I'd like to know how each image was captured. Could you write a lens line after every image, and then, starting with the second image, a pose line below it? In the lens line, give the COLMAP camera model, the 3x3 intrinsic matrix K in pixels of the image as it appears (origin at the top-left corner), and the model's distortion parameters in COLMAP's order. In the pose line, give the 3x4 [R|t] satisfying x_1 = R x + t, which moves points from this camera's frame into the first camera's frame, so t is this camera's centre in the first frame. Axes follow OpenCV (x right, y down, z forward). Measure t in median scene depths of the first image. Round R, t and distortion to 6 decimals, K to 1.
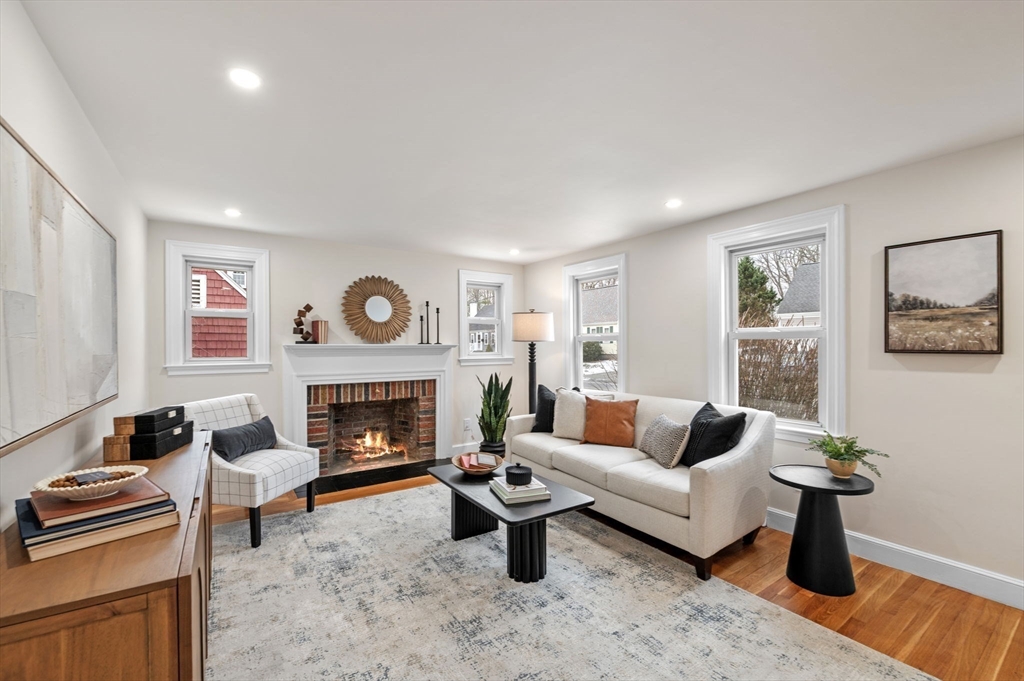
lens RADIAL K [[433.3, 0, 512.0], [0, 433.3, 343.0], [0, 0, 1]] dist [-0.007701, -0.000563]
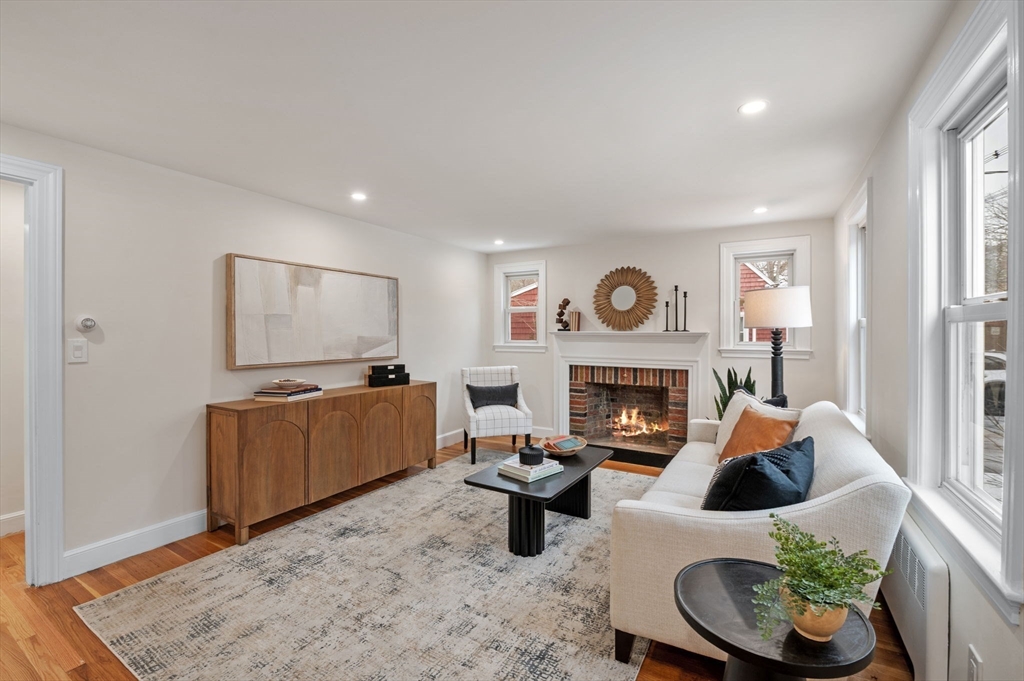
lens RADIAL K [[446.9, 0, 503.4], [0, 446.9, 335.7], [0, 0, 1]] dist [-0.009572, -0.000640]
pose [[0.415918, 0.011456, -0.909330, 0.567538], [0.001795, 0.999908, 0.013418, -0.002020], [0.909401, -0.007213, 0.415859, 0.283682]]
